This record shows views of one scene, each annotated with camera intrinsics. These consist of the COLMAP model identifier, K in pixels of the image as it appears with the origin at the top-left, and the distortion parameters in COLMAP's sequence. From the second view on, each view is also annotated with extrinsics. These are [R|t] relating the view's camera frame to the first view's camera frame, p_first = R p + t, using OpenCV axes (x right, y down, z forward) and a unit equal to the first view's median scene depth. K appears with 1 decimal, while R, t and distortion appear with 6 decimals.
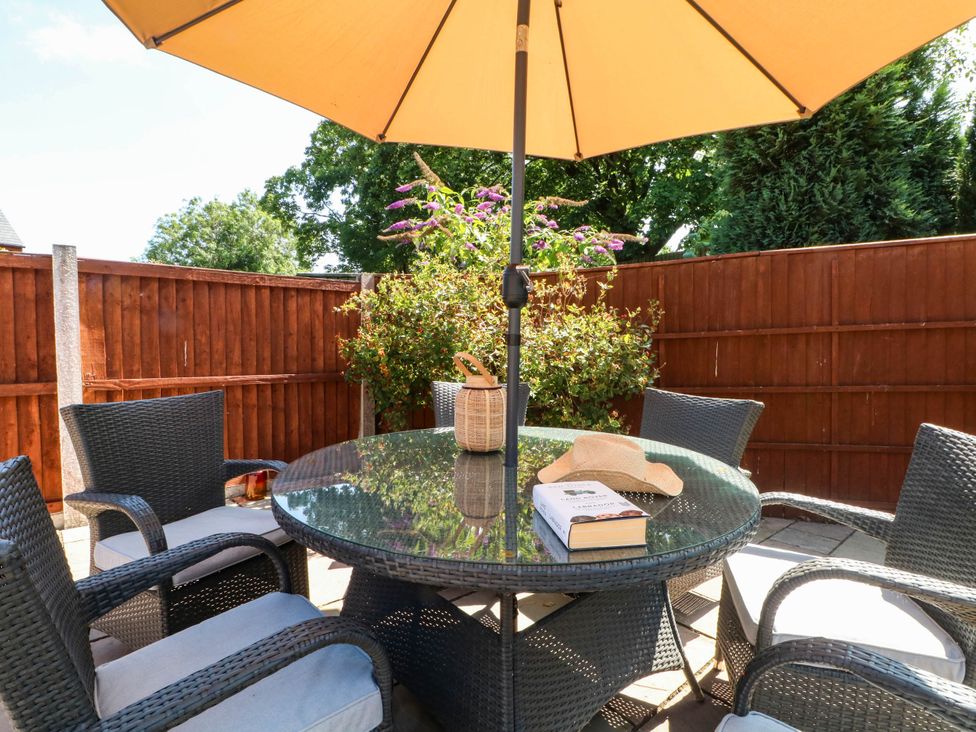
lens RADIAL K [[527.1, 0, 493.8], [0, 527.1, 367.5], [0, 0, 1]] dist [0.002379, -0.014380]
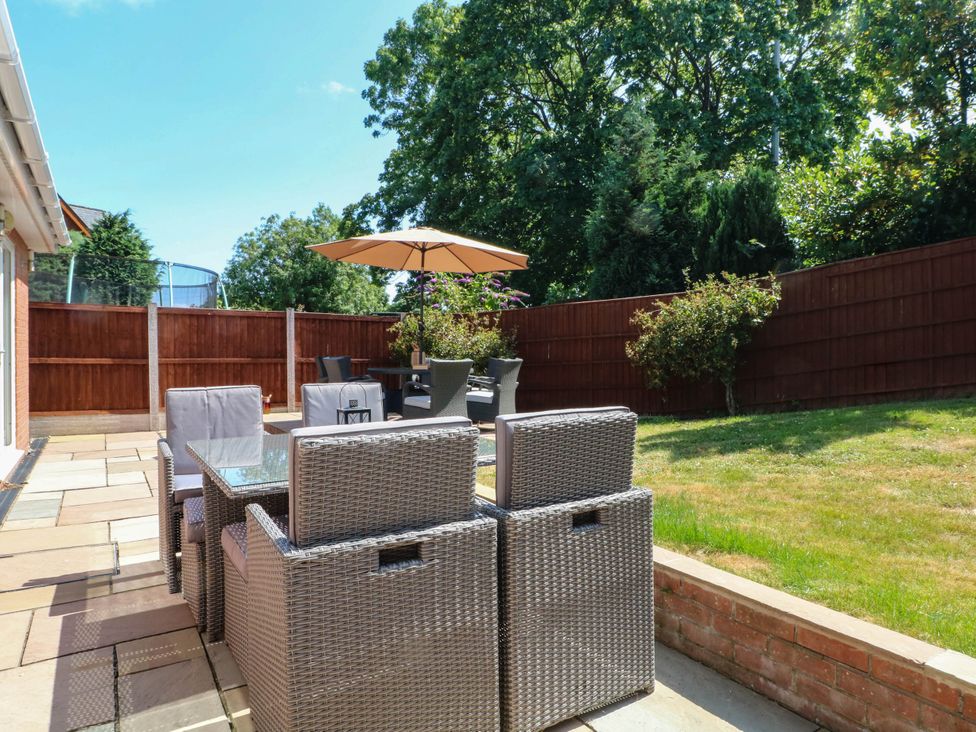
lens RADIAL K [[620.0, 0, 488.0], [0, 620.0, 366.0], [0, 0, 1]] dist [0.000176, -0.001053]
pose [[0.986221, -0.000118, -0.165433, 0.061477], [-0.006881, 0.999105, -0.041731, 0.016509], [0.165290, 0.042295, 0.985338, -0.168403]]
